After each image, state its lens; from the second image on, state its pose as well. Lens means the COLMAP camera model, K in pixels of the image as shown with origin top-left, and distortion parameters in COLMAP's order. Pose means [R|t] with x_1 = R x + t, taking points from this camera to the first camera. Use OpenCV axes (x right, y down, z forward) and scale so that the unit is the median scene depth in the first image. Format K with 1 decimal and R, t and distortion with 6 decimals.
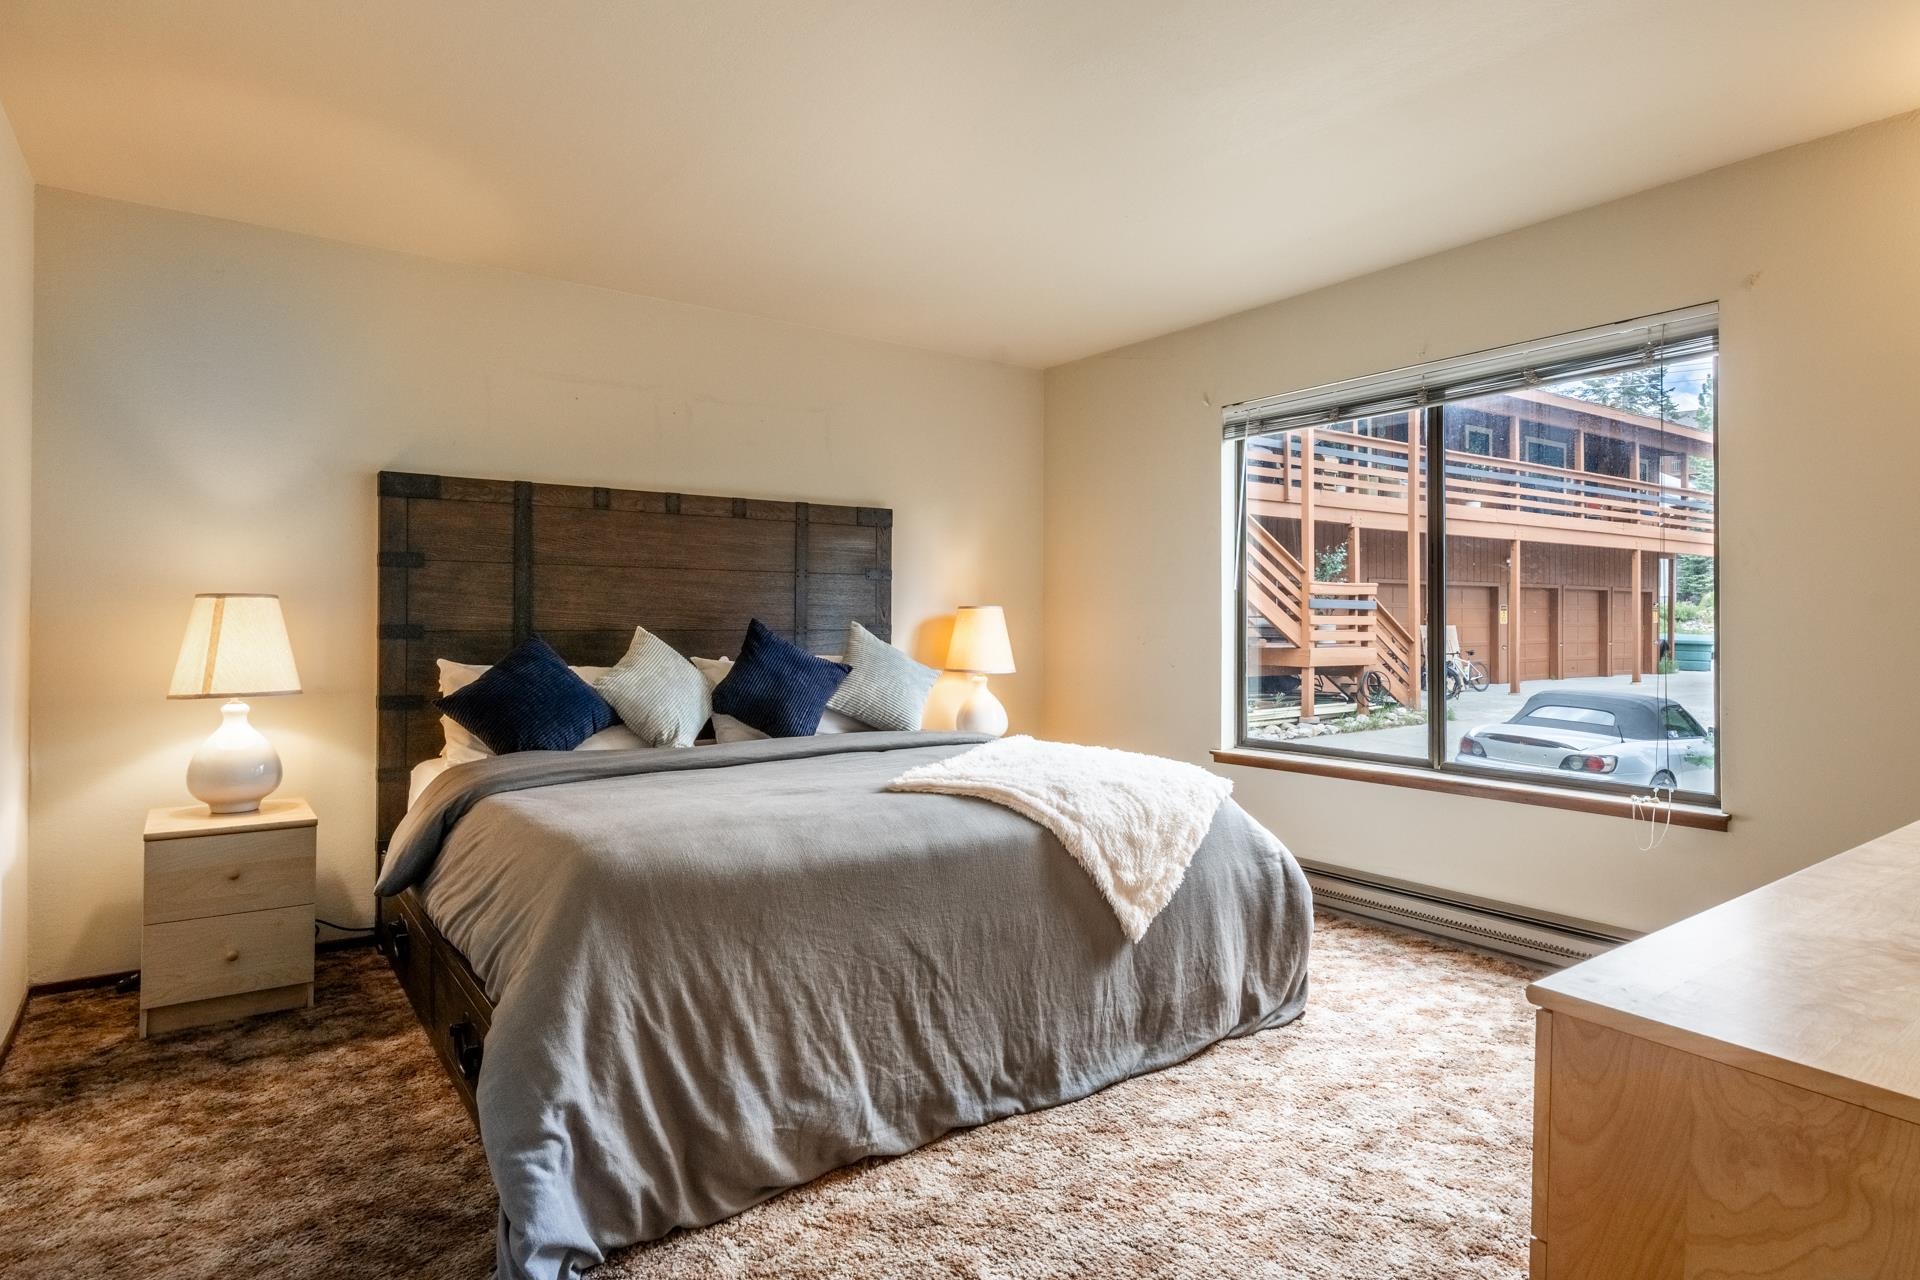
lens RADIAL K [[1017.1, 0, 943.0], [0, 1017.1, 612.1], [0, 0, 1]] dist [-0.006084, -0.000522]
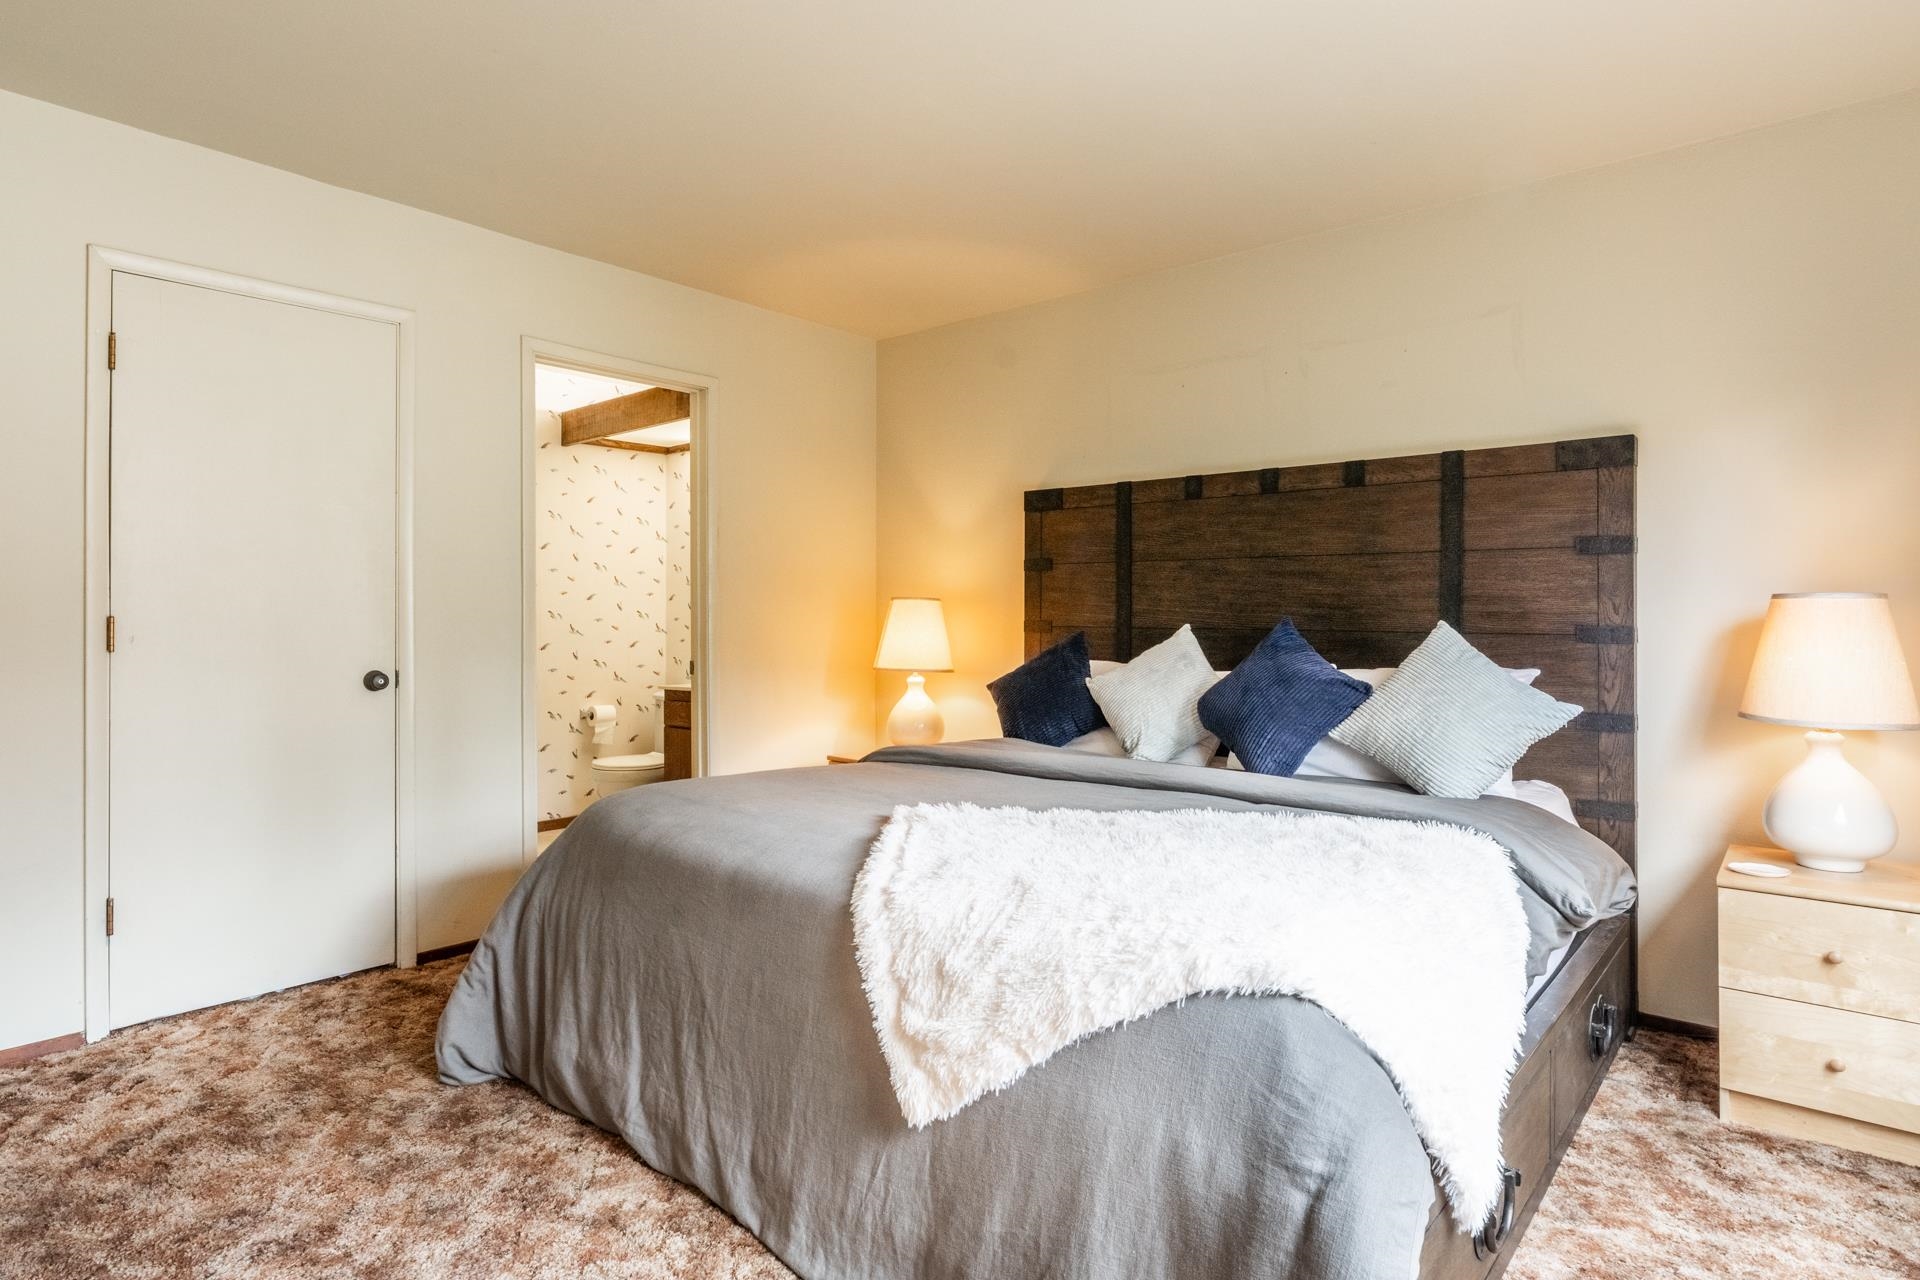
lens RADIAL K [[1017.1, 0, 943.0], [0, 1017.1, 612.1], [0, 0, 1]] dist [-0.006084, -0.000522]
pose [[0.240994, -0.002891, -0.970522, 0.574225], [0.001092, 0.999996, -0.002707, 0.005670], [0.970526, -0.000407, 0.240997, 0.618146]]
